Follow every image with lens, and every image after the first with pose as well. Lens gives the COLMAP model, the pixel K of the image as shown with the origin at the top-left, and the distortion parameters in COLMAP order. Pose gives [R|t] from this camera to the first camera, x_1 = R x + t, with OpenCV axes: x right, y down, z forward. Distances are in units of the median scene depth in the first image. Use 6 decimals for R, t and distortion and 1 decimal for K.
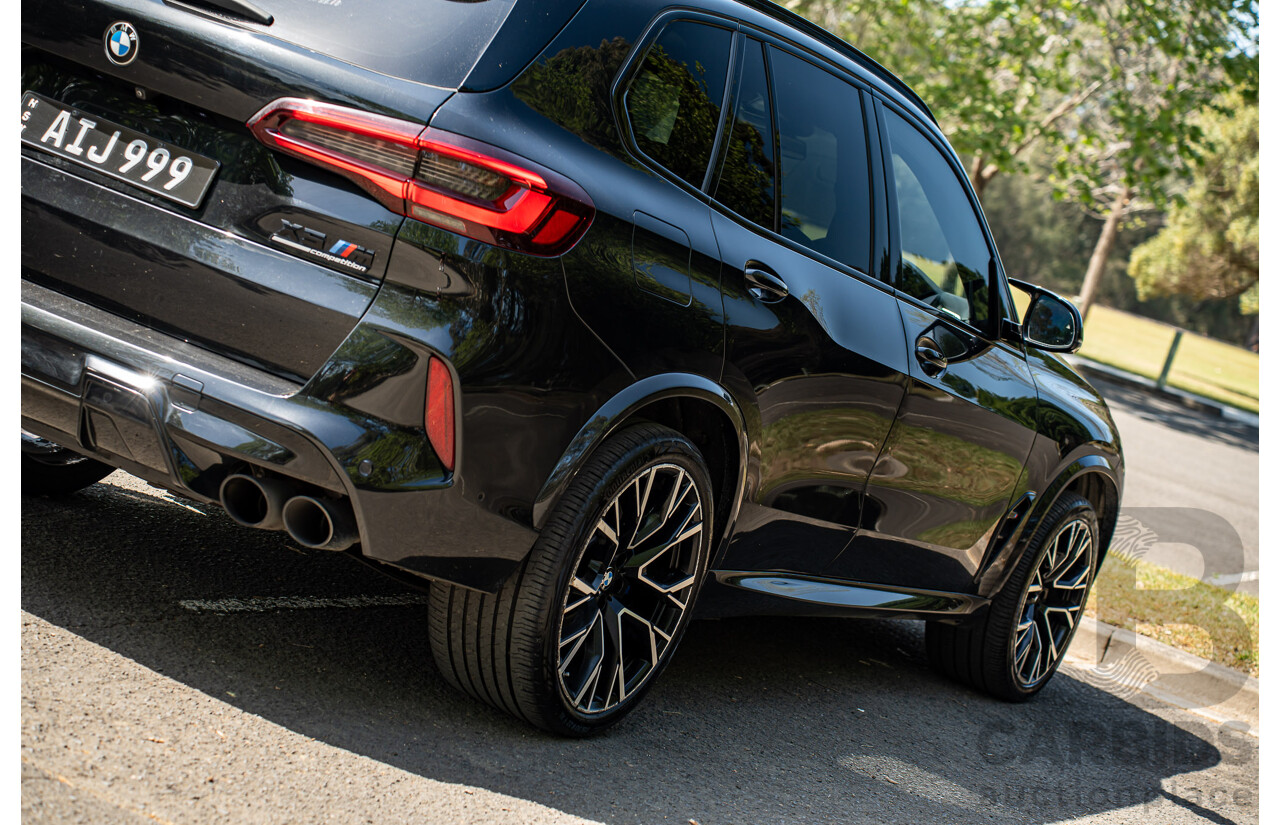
lens RADIAL K [[2369.1, 0, 596.9], [0, 2369.1, 425.6], [0, 0, 1]] dist [0.471452, 0.000000]
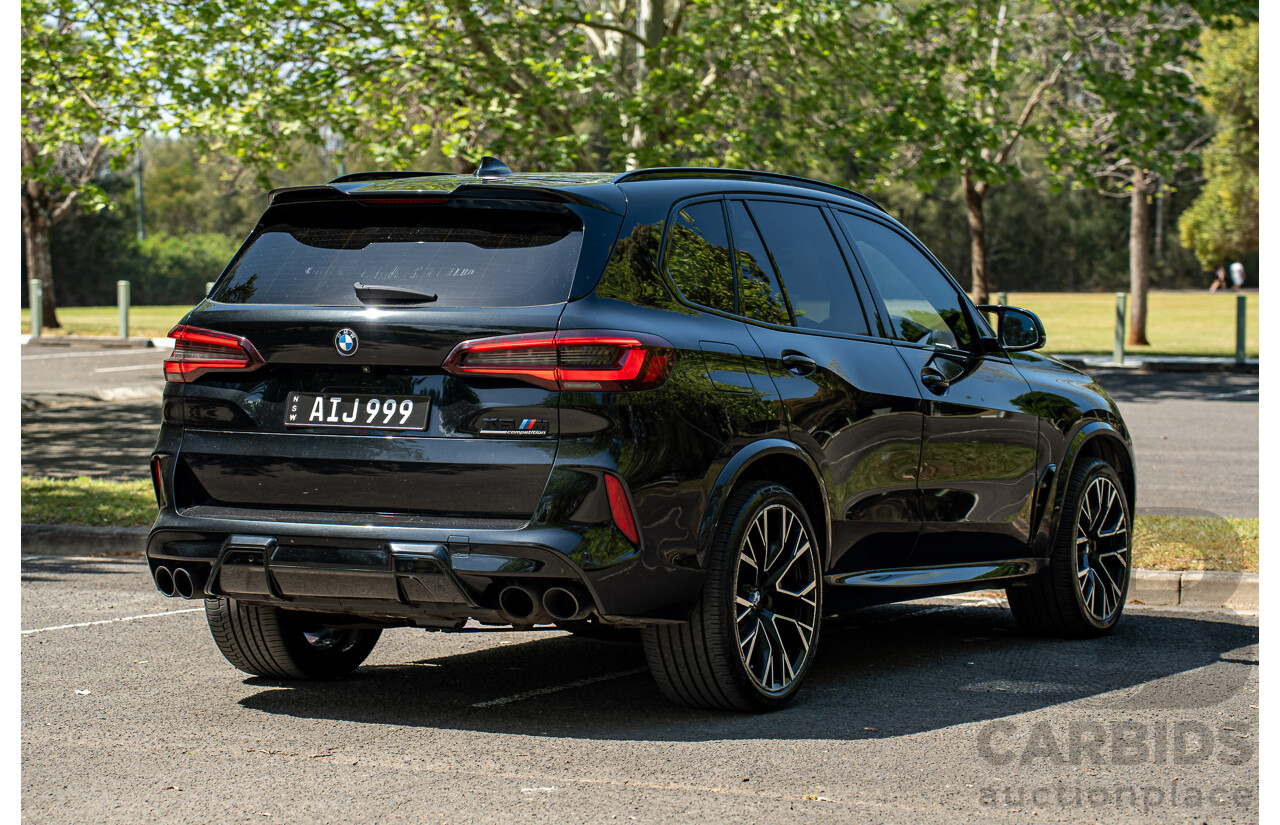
lens RADIAL K [[2479.1, 0, 651.6], [0, 2479.1, 405.9], [0, 0, 1]] dist [0.547075, 0.000000]
pose [[0.952599, -0.303681, 0.018253, -0.051225], [0.304220, 0.950390, -0.064876, 0.036671], [0.002354, 0.067354, 0.997726, -0.510792]]
